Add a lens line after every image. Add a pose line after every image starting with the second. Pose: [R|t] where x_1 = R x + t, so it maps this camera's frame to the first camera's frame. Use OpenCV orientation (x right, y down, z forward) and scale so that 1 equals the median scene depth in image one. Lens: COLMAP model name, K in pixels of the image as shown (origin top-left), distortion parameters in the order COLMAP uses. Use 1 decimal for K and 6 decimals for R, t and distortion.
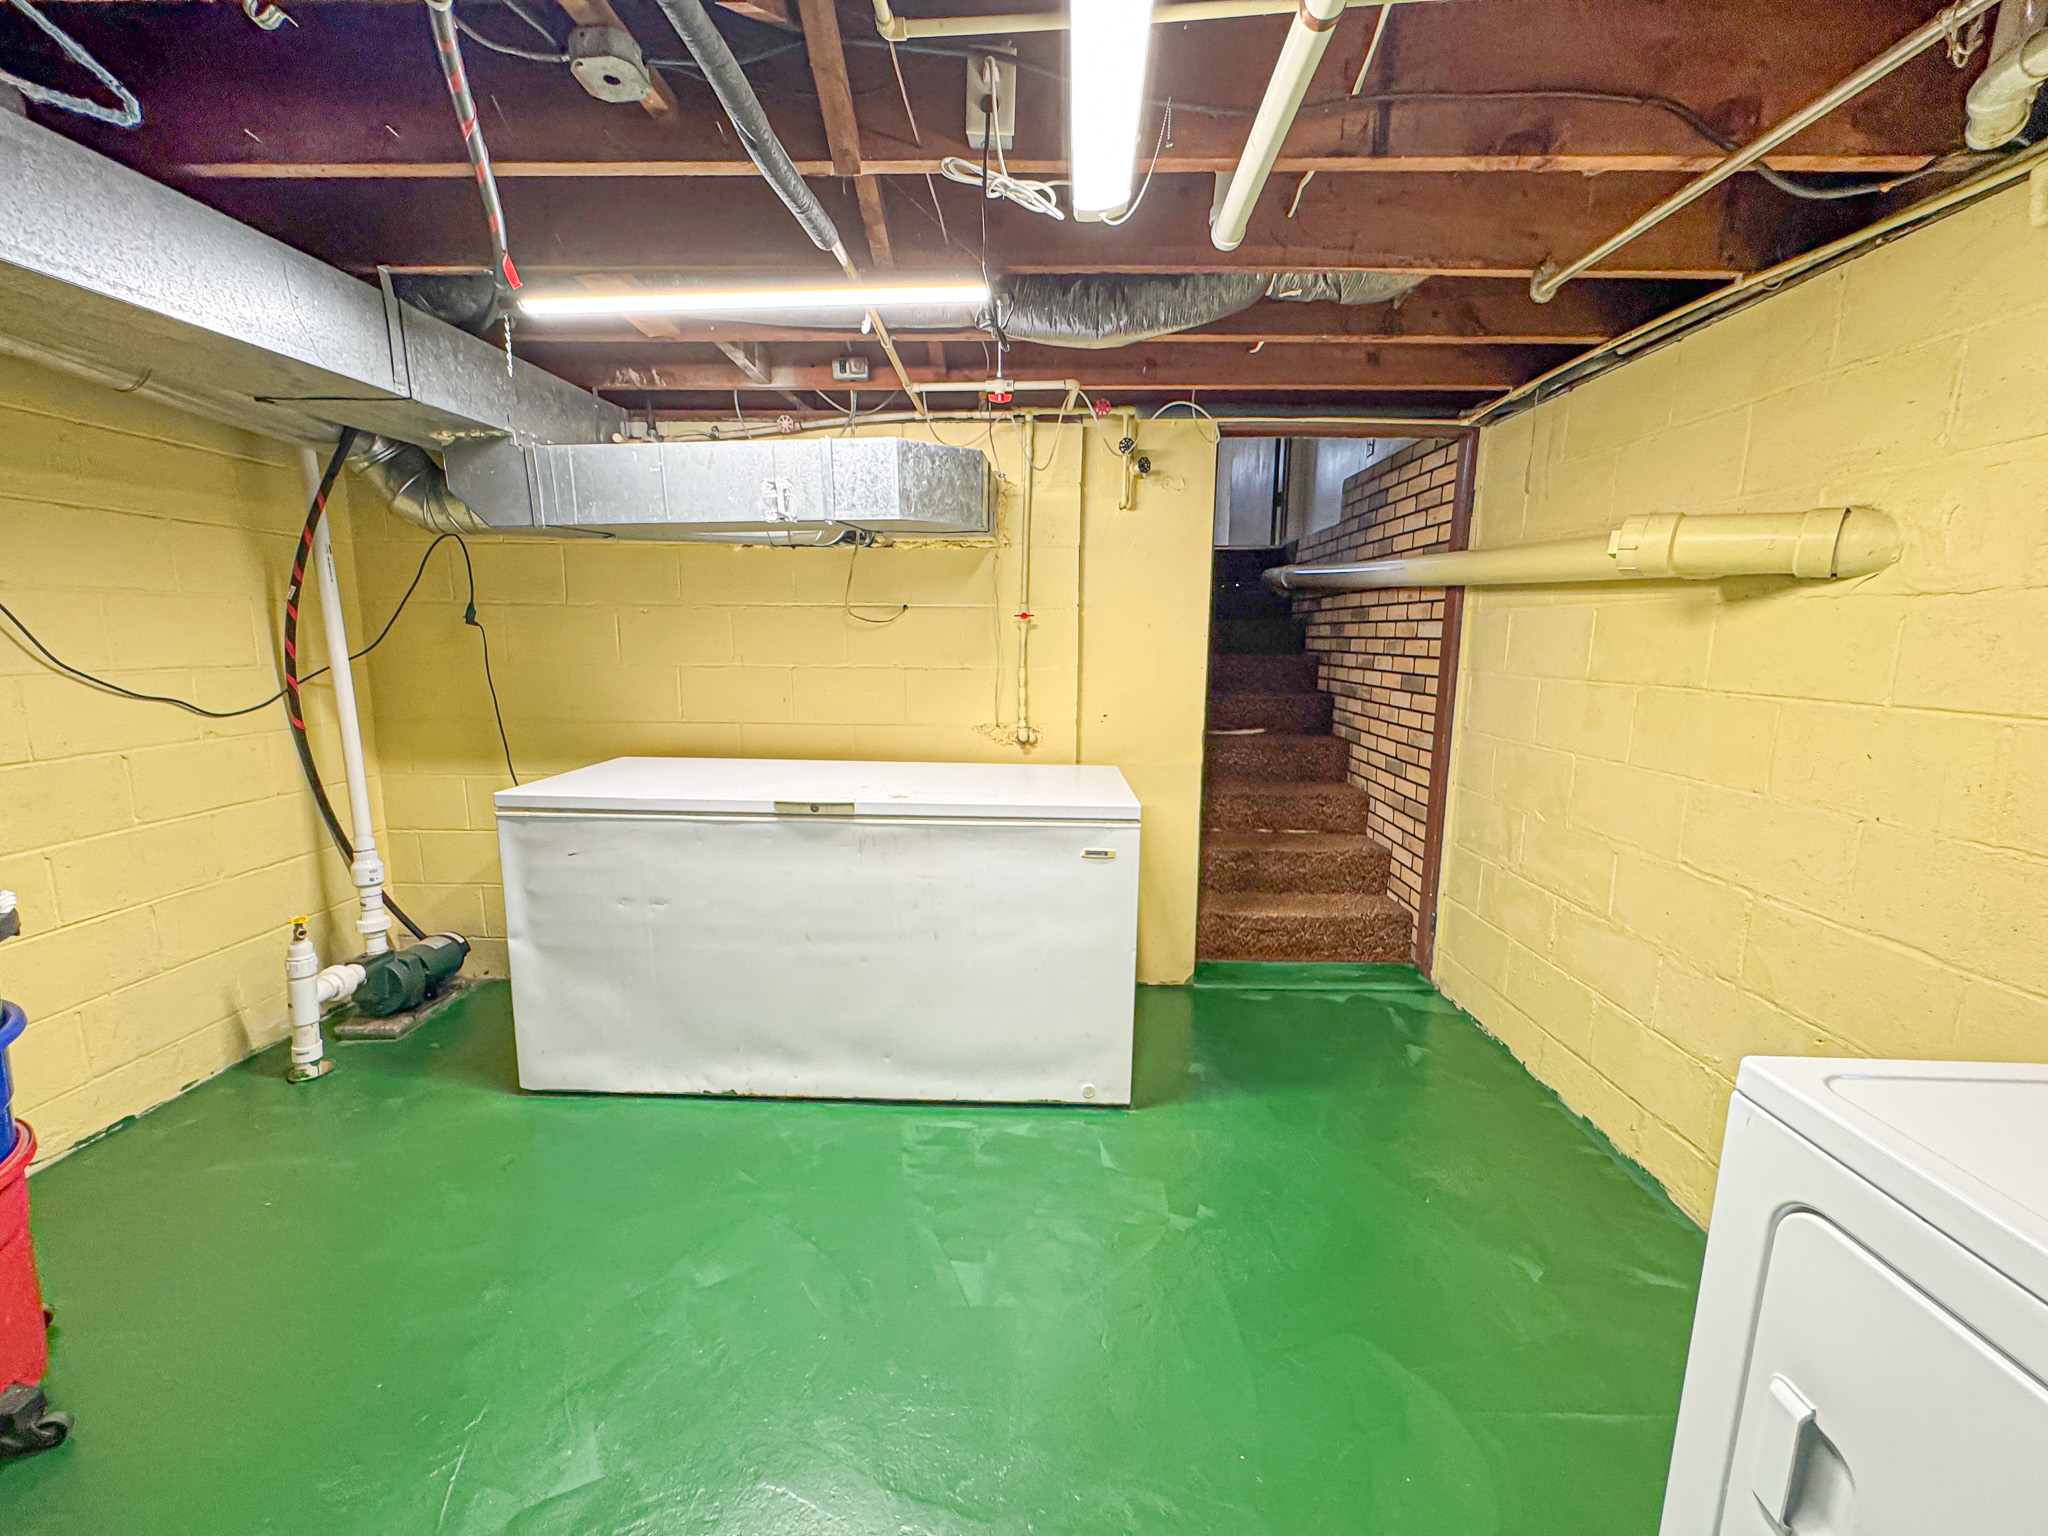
lens RADIAL K [[821.9, 0, 1024.0], [0, 821.9, 768.0], [0, 0, 1]] dist [-0.003386, 0.000138]
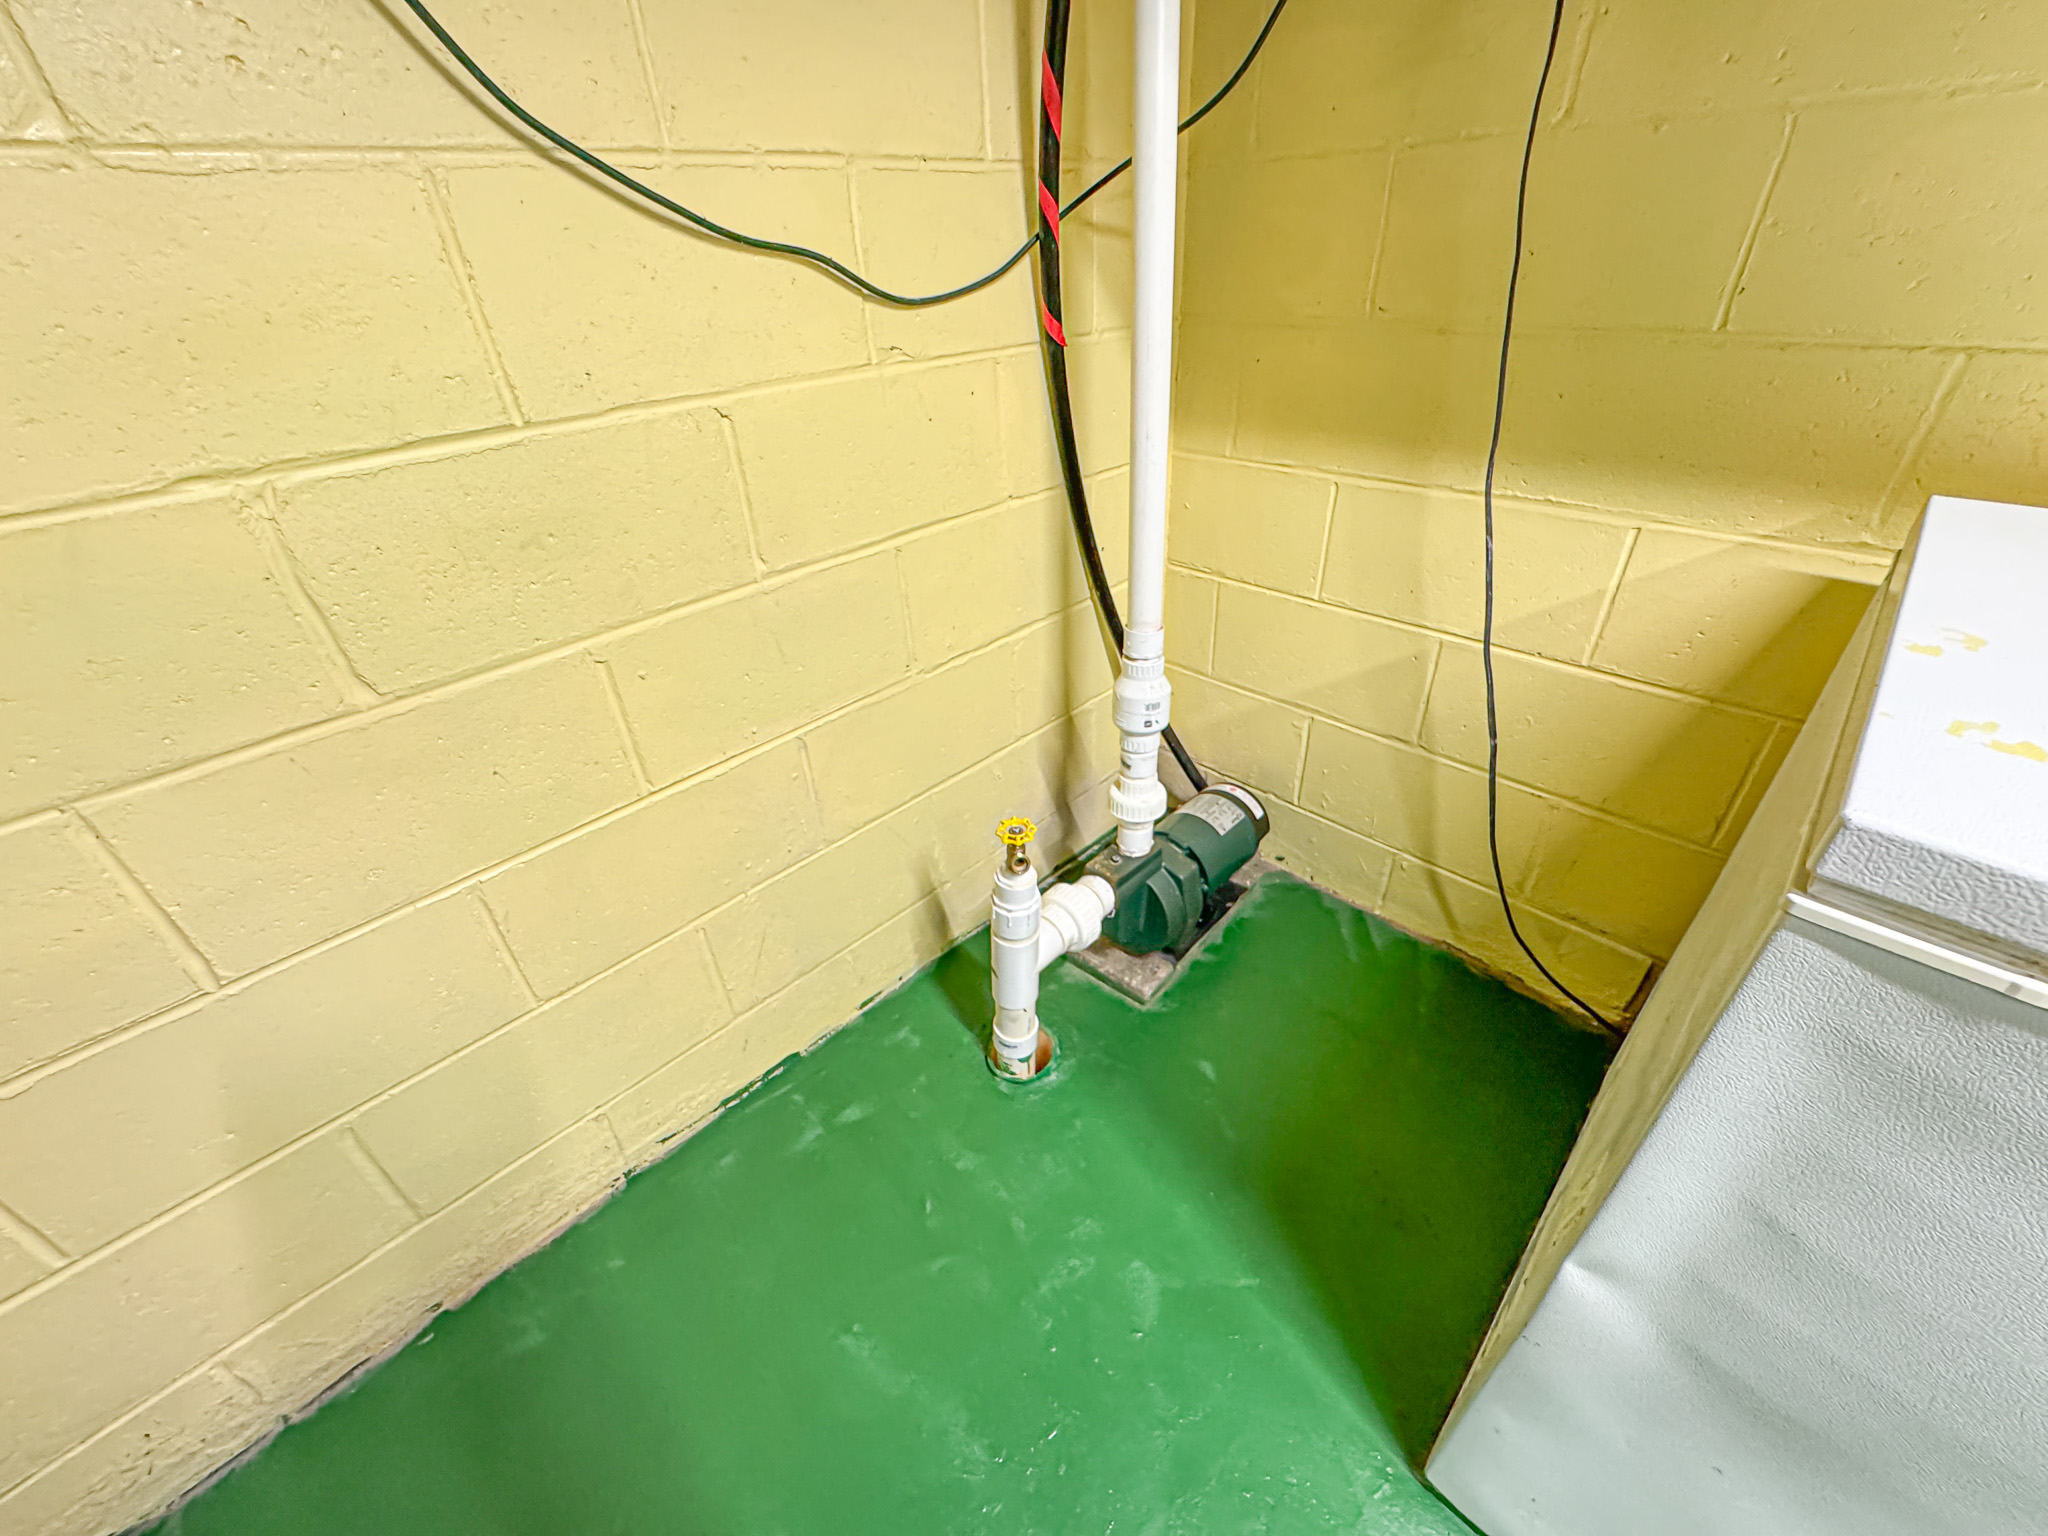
lens RADIAL K [[821.9, 0, 1024.0], [0, 821.9, 768.0], [0, 0, 1]] dist [-0.003386, 0.000138]
pose [[0.724732, 0.342540, -0.597855, -0.572872], [-0.062602, 0.896820, 0.437945, -0.036216], [0.686181, -0.279966, 0.671397, 0.650140]]
